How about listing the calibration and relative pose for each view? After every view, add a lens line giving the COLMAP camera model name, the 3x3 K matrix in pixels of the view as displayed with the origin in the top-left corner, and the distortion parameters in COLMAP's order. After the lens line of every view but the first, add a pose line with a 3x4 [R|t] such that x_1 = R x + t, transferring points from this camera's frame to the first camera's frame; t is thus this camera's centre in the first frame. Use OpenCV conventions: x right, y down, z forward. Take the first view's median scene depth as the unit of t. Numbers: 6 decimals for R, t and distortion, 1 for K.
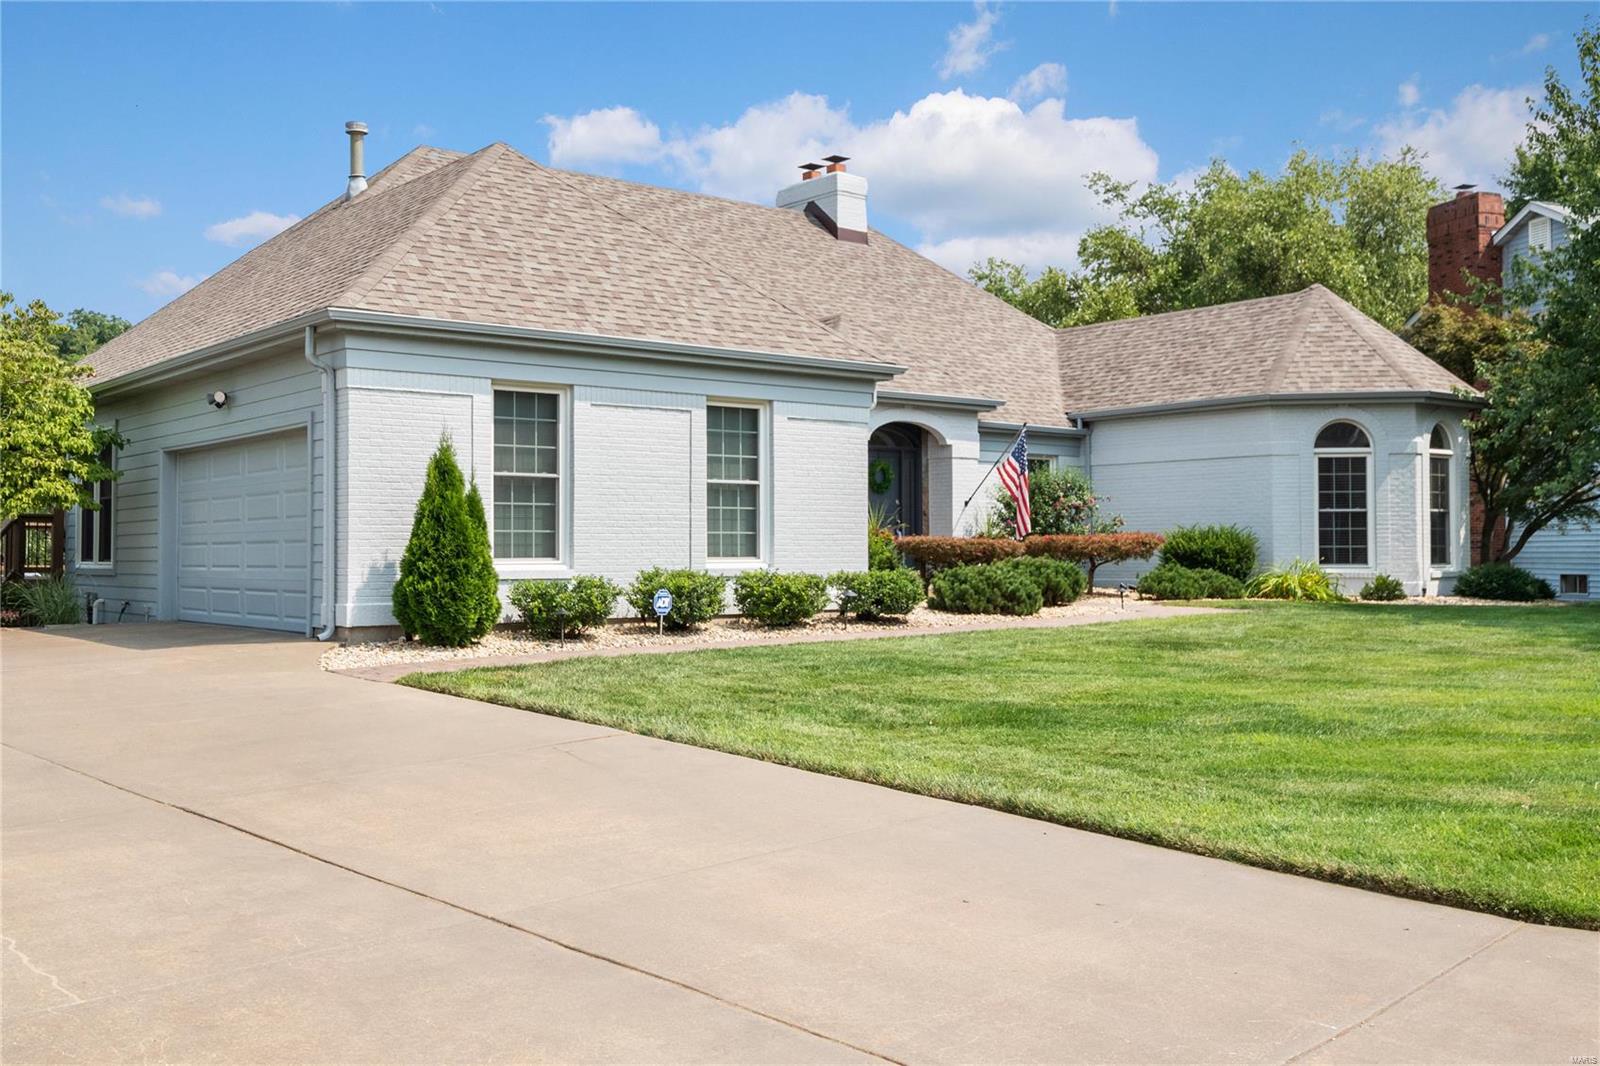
lens RADIAL K [[1552.2, 0, 802.7], [0, 1552.2, 533.5], [0, 0, 1]] dist [0.000853, 0.000000]
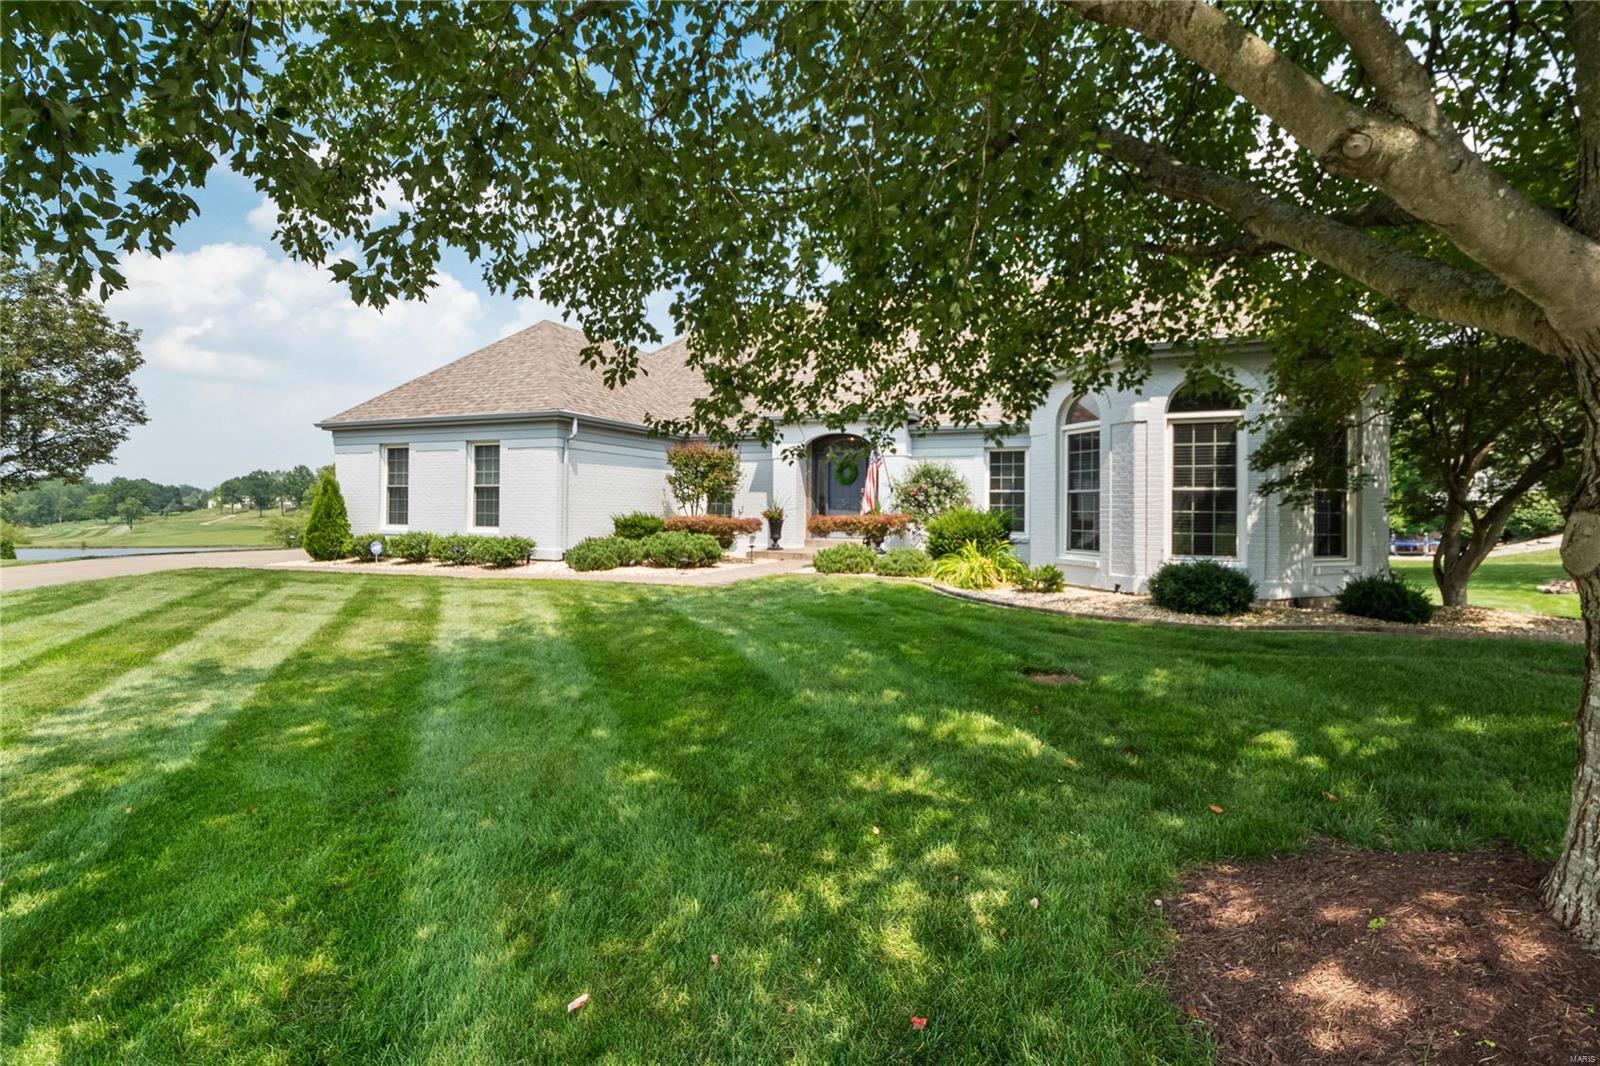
lens RADIAL K [[797.1, 0, 796.1], [0, 797.1, 524.4], [0, 0, 1]] dist [-0.006719, -0.000821]
pose [[0.460380, 0.020607, -0.887483, 0.894416], [0.001166, 0.999716, 0.023817, -0.008829], [0.887721, -0.012000, 0.460225, 0.822647]]
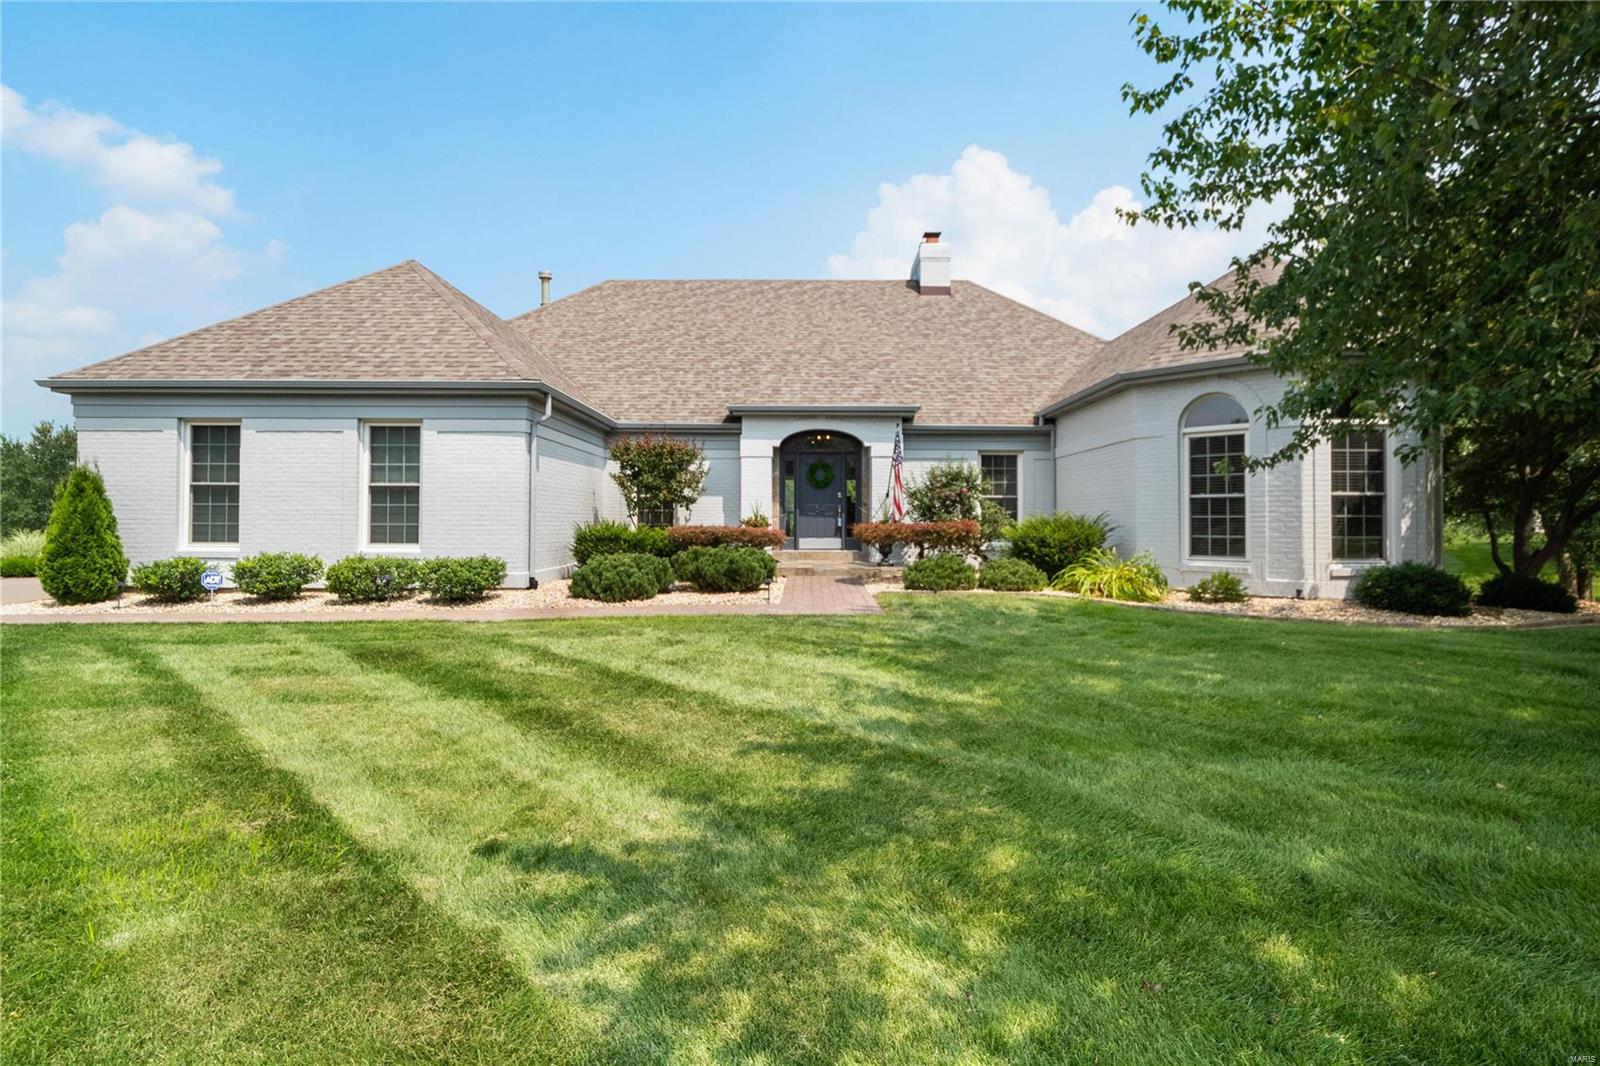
lens RADIAL K [[797.1, 0, 800.5], [0, 797.1, 523.4], [0, 0, 1]] dist [-0.006719, -0.000821]
pose [[0.781895, 0.005444, -0.623386, 0.580853], [0.004049, 0.999896, 0.013811, -0.008347], [0.623397, -0.013322, 0.781792, 0.642138]]
